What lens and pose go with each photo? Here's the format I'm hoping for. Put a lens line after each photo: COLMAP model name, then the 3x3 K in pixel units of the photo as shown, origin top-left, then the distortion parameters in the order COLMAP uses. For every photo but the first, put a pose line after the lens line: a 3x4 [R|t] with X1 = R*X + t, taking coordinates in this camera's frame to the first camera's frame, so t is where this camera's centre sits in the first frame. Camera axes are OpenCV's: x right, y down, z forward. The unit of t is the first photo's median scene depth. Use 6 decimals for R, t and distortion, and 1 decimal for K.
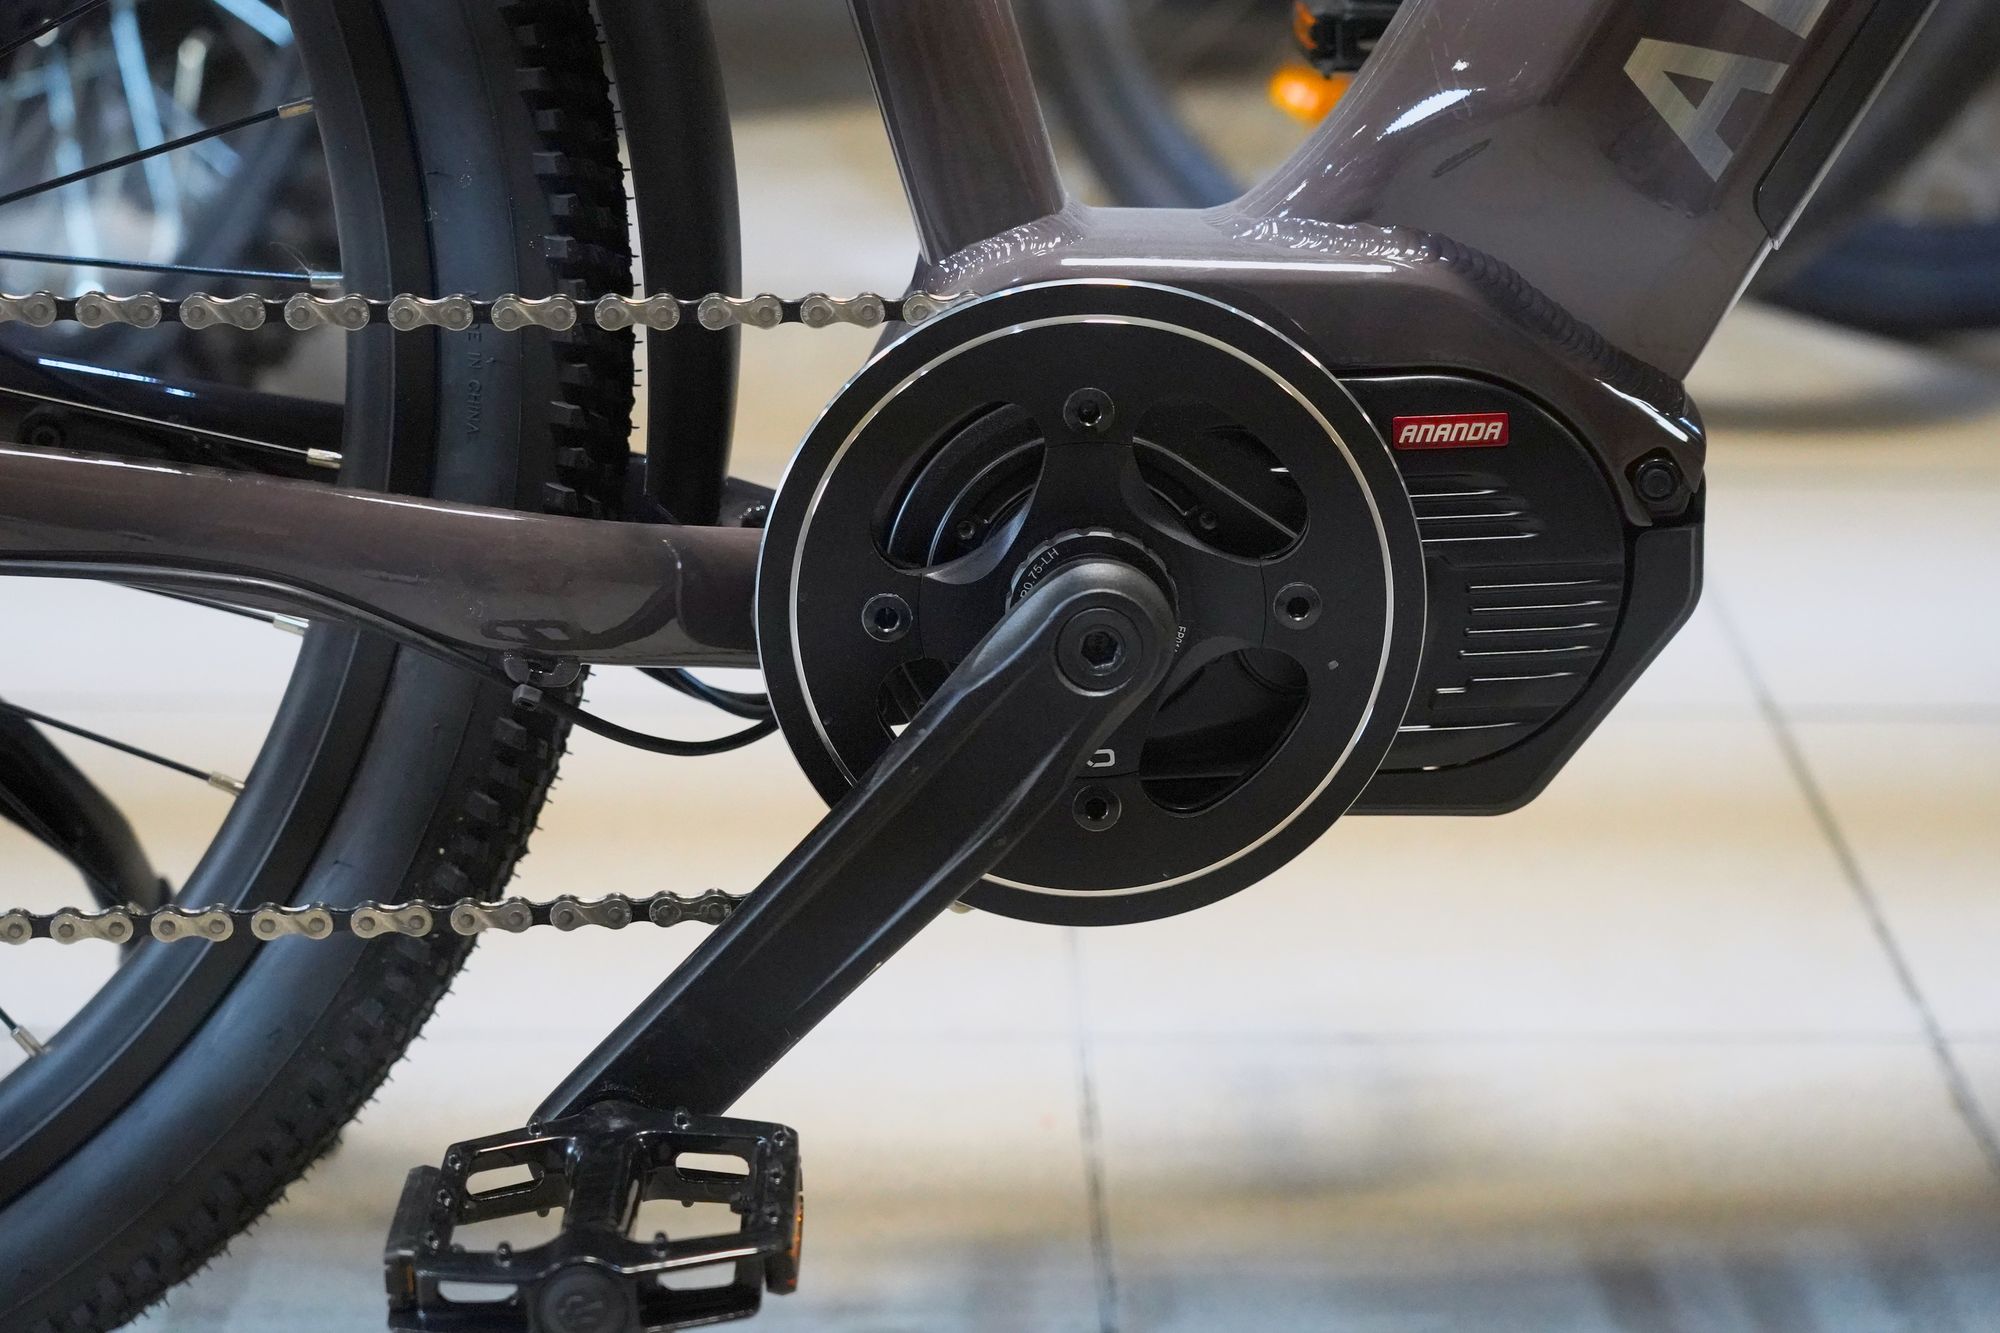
lens RADIAL K [[4211.7, 0, 1000.0], [0, 4211.7, 666.5], [0, 0, 1]] dist [0.088796, 0.252058]
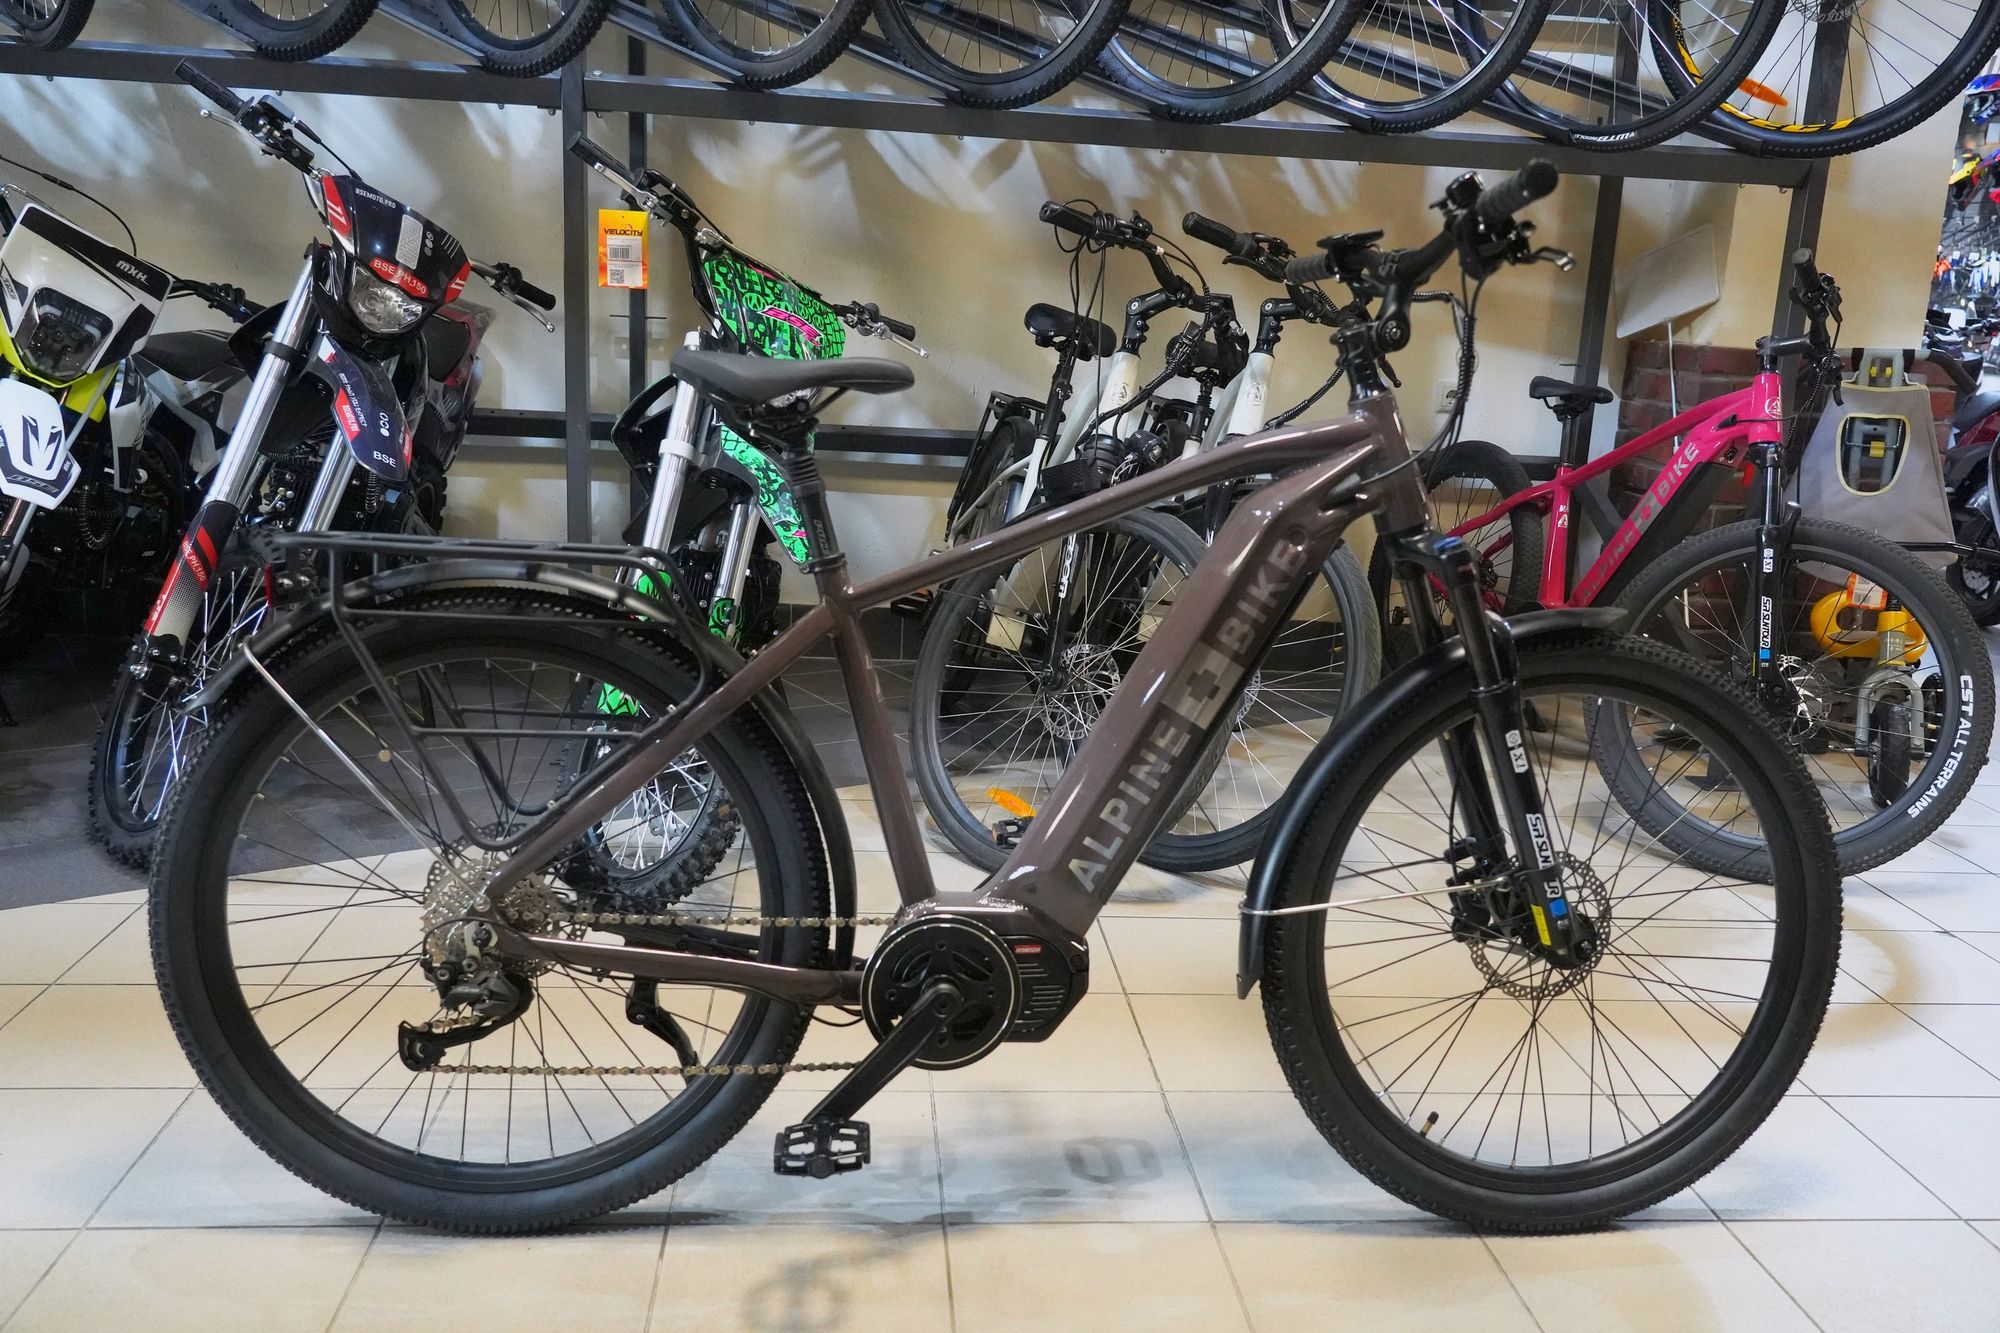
lens RADIAL K [[1596.5, 0, 1000.0], [0, 1596.5, 666.5], [0, 0, 1]] dist [0.010834, -0.006975]
pose [[0.997770, 0.019711, 0.063768, -0.027298], [-0.009652, 0.987969, -0.154350, -0.089056], [-0.066043, 0.153390, 0.985956, -0.602418]]
